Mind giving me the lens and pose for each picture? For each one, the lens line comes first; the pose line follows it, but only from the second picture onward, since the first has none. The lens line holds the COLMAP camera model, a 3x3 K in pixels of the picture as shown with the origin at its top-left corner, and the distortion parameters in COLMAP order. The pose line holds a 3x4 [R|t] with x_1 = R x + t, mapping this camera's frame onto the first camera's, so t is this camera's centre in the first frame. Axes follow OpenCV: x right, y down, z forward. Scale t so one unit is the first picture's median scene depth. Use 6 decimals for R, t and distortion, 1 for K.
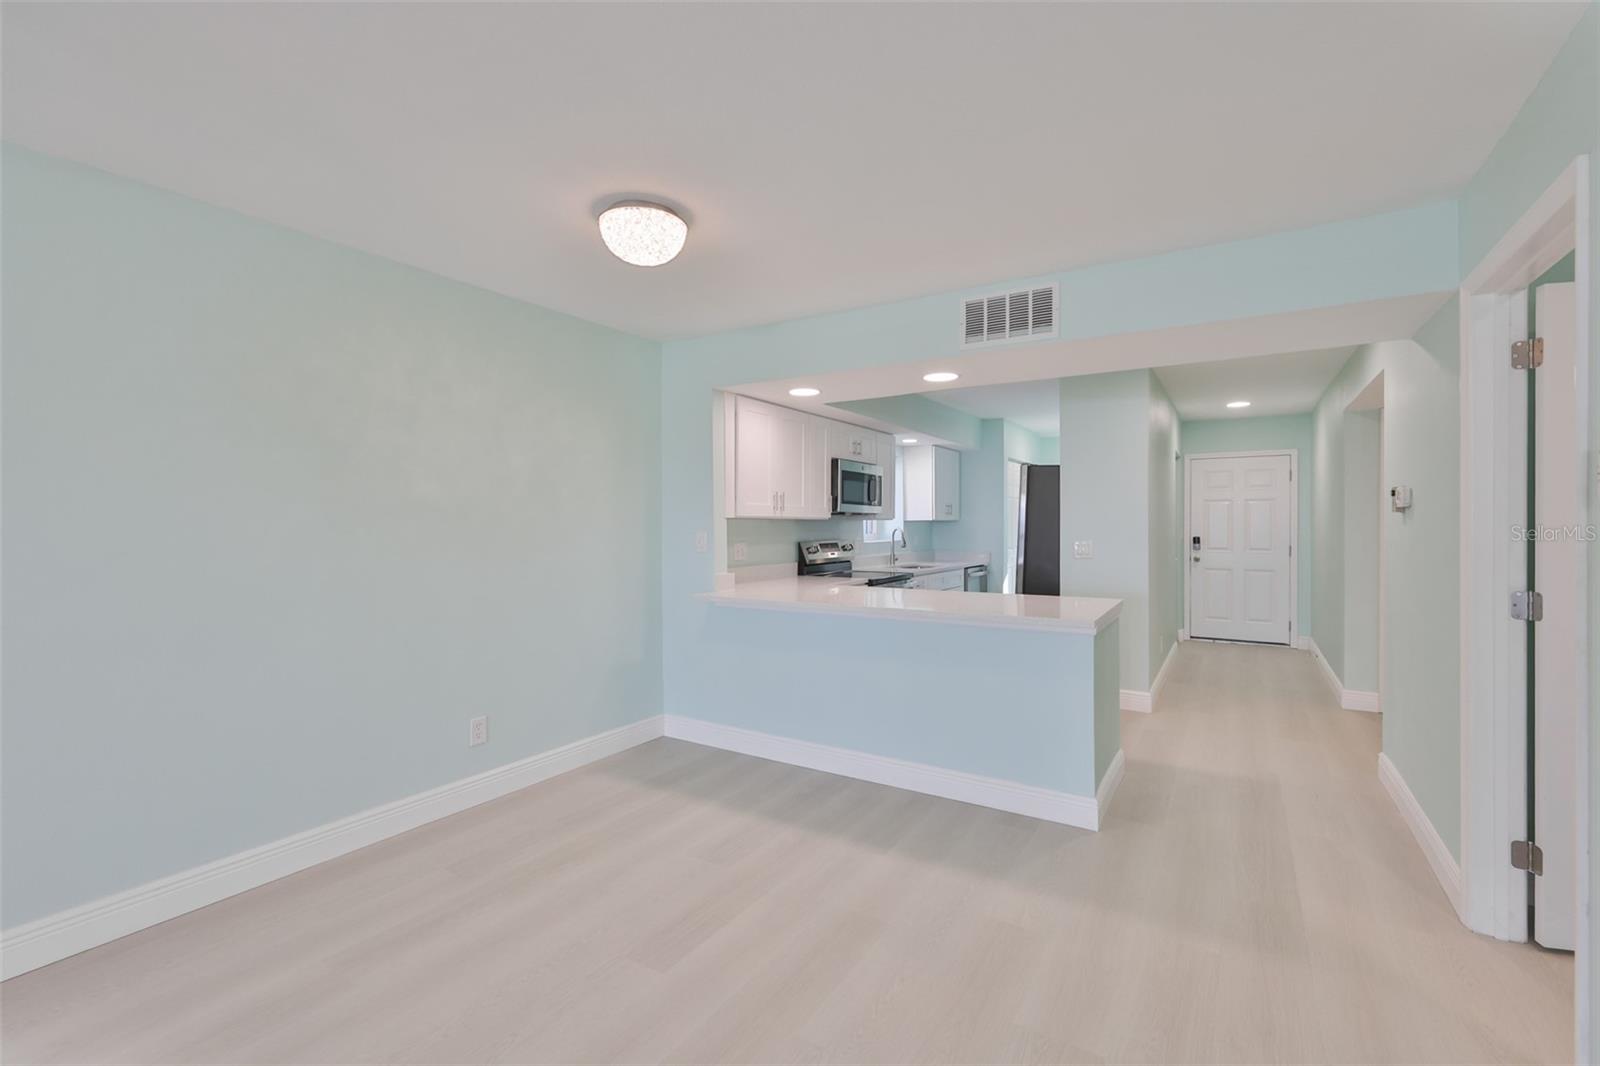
lens RADIAL K [[704.4, 0, 805.3], [0, 704.4, 534.0], [0, 0, 1]] dist [0.003760, 0.000223]
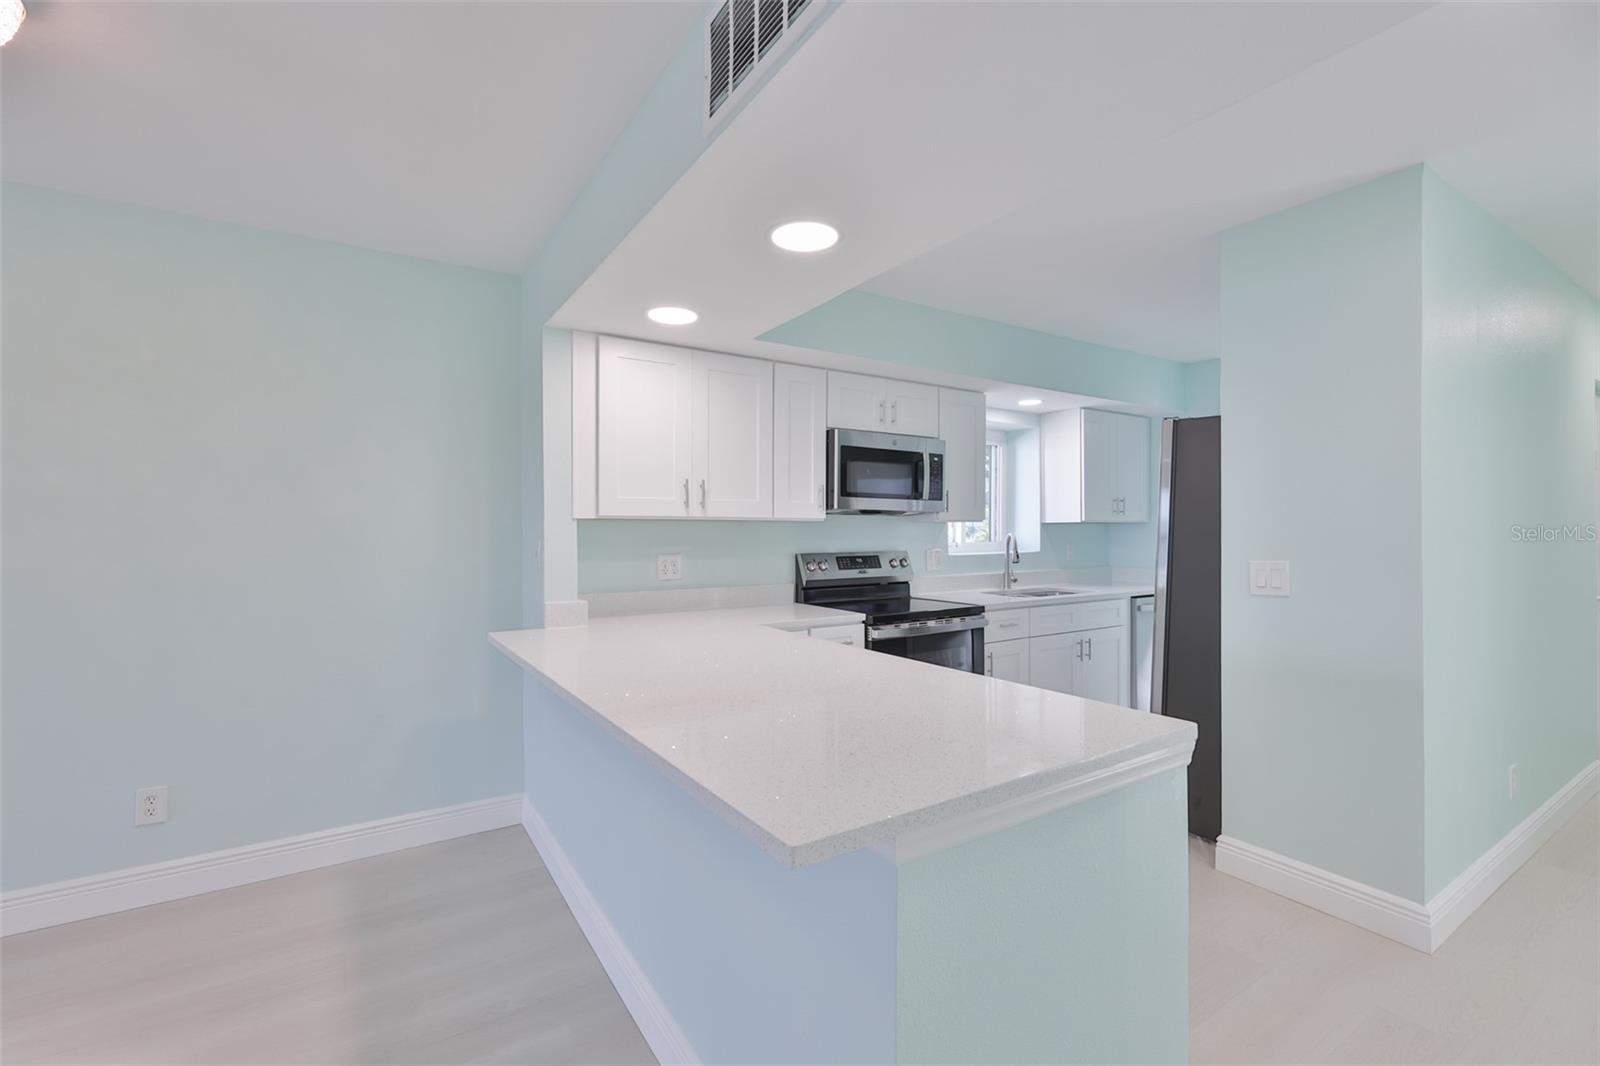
lens RADIAL K [[682.3, 0, 798.6], [0, 682.3, 525.5], [0, 0, 1]] dist [-0.009064, 0.001492]
pose [[0.898240, 0.002162, -0.439499, 0.285573], [-0.008146, 0.999898, -0.011730, -0.008346], [0.439429, 0.014116, 0.898166, 0.399947]]
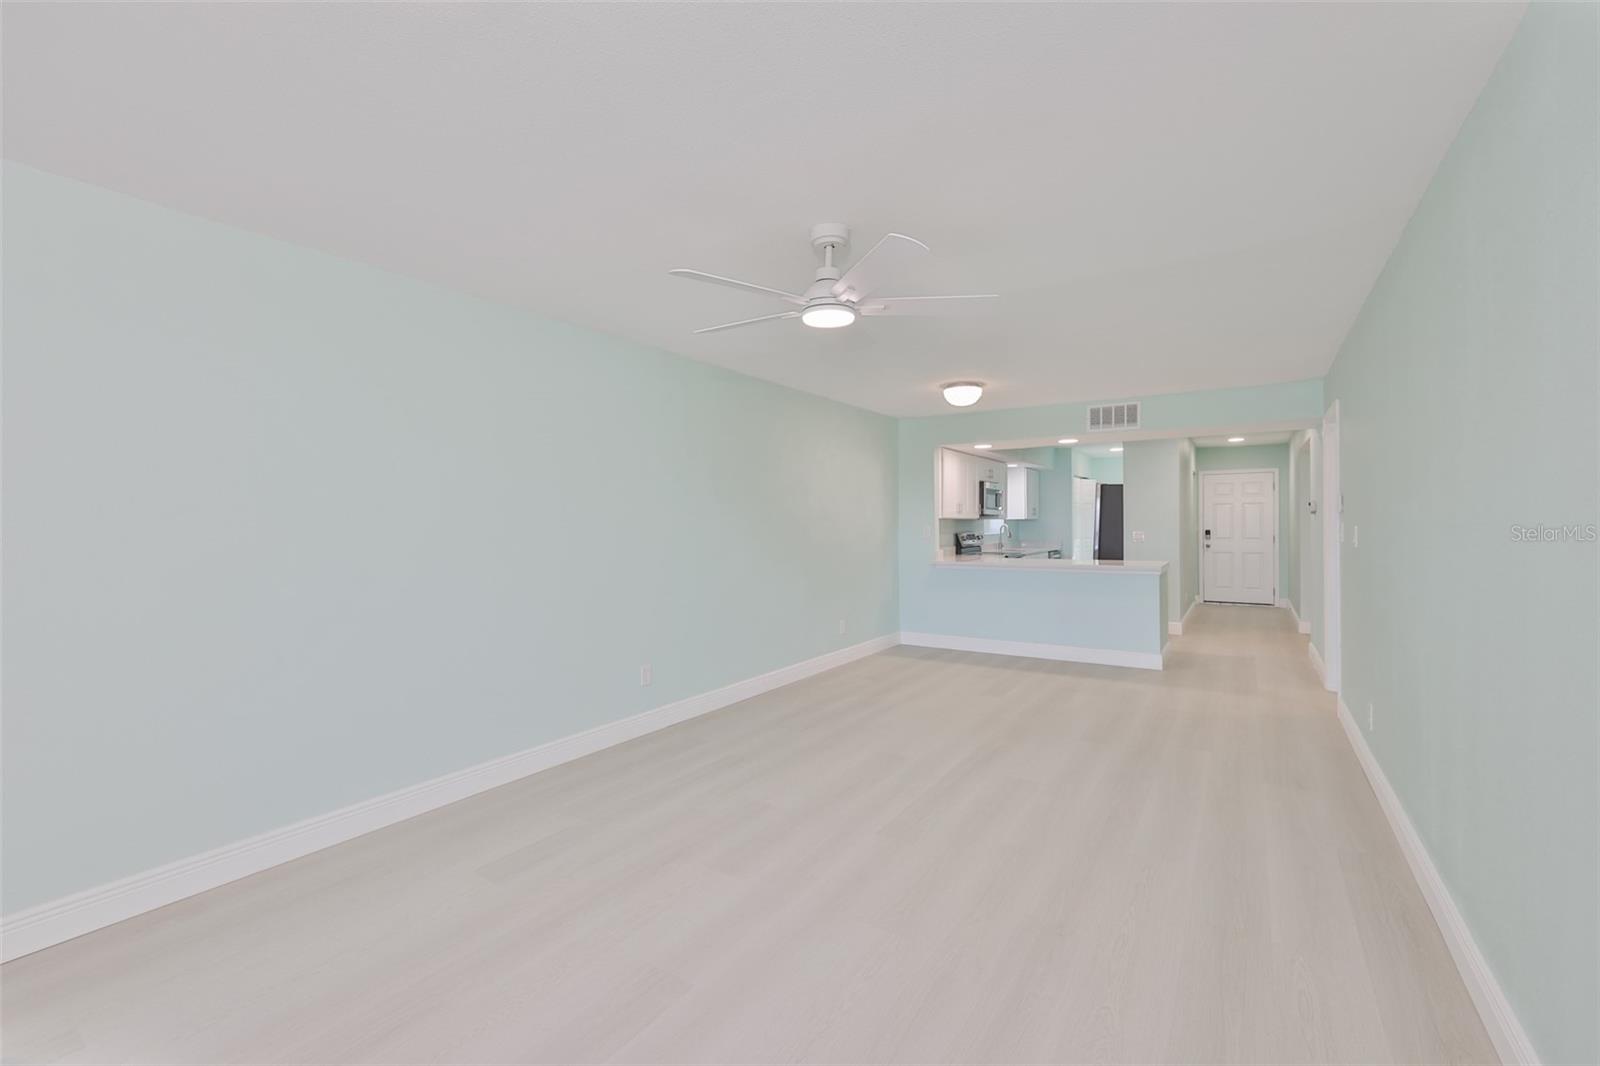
lens RADIAL K [[704.4, 0, 797.4], [0, 704.4, 532.3], [0, 0, 1]] dist [0.003760, 0.000223]
pose [[0.999841, -0.004247, -0.017296, -0.341460], [0.004234, 0.999991, -0.000770, 0.009307], [0.017300, 0.000697, 0.999850, -0.600062]]
